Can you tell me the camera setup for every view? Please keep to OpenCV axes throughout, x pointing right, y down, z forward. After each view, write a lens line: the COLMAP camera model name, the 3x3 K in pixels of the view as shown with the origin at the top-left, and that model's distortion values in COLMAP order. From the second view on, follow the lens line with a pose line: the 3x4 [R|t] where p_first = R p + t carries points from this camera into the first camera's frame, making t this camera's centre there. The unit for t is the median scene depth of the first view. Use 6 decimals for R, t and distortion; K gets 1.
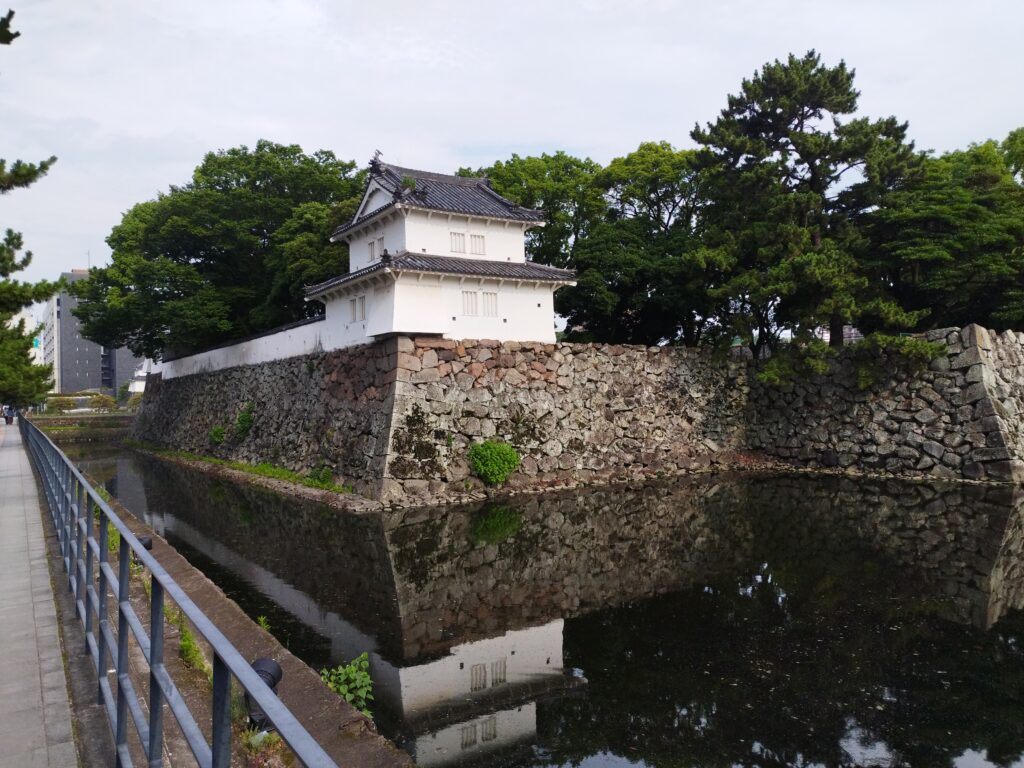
lens RADIAL K [[729.4, 0, 511.8], [0, 729.4, 384.0], [0, 0, 1]] dist [0.005430, -0.005823]
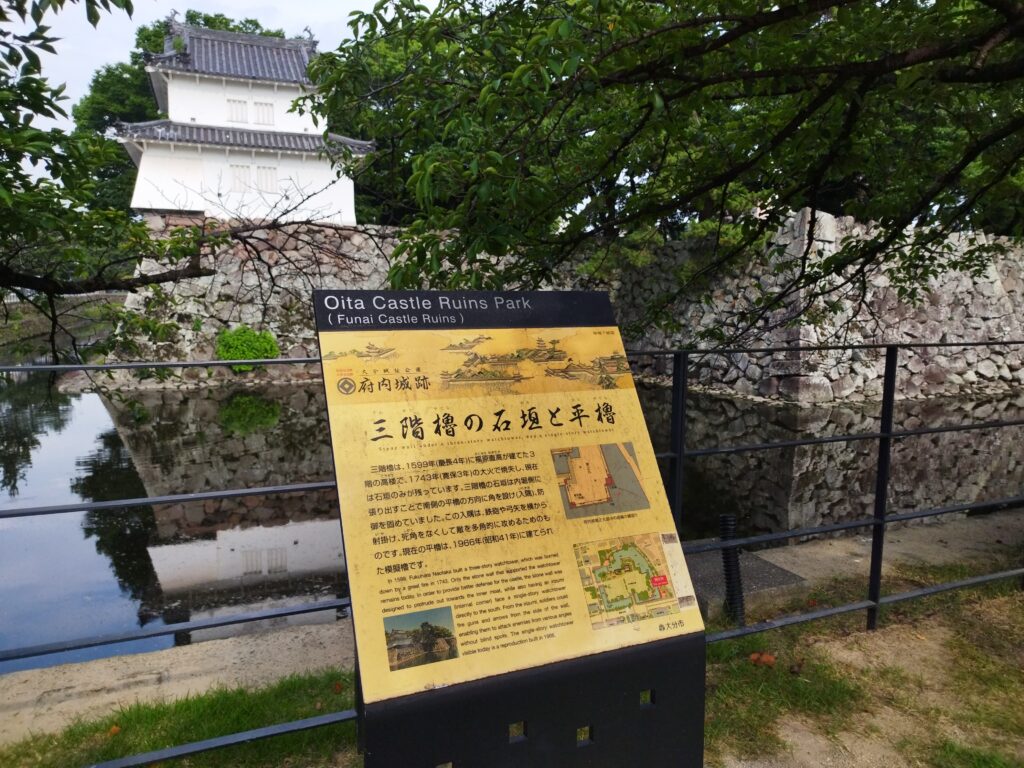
lens RADIAL K [[729.4, 0, 512.1], [0, 729.4, 385.5], [0, 0, 1]] dist [0.005430, -0.005823]
pose [[0.981184, 0.056512, -0.184621, 0.480085], [-0.029489, 0.988850, 0.145966, 0.004034], [0.190811, -0.137775, 0.971910, 0.129857]]
